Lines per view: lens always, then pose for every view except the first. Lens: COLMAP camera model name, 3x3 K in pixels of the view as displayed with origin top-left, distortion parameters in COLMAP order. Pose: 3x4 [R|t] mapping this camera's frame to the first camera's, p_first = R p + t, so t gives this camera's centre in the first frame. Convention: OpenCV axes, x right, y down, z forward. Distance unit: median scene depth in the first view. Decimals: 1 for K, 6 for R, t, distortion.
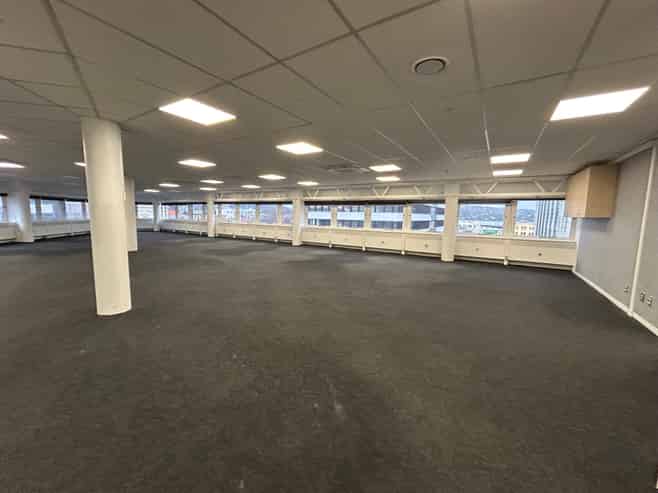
lens RADIAL K [[271.6, 0, 327.0], [0, 271.6, 247.3], [0, 0, 1]] dist [0.001282, 0.000190]
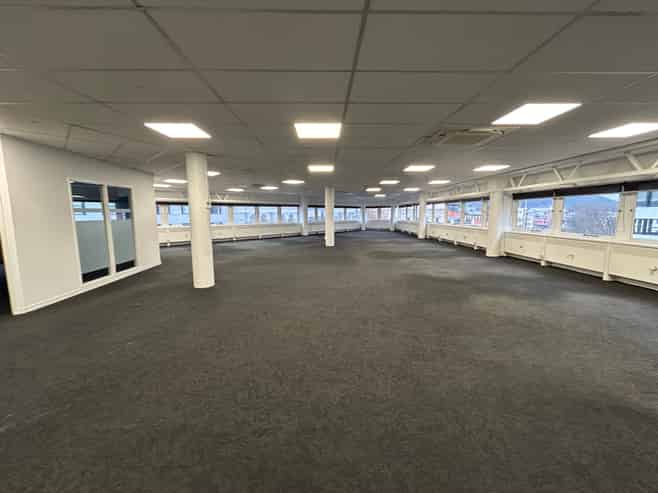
lens RADIAL K [[271.6, 0, 331.0], [0, 271.6, 242.1], [0, 0, 1]] dist [0.001282, 0.000190]
pose [[0.559353, 0.063621, -0.826485, 0.255710], [-0.082183, 0.996394, 0.021080, -0.027525], [0.824846, 0.056132, 0.562564, 0.265697]]
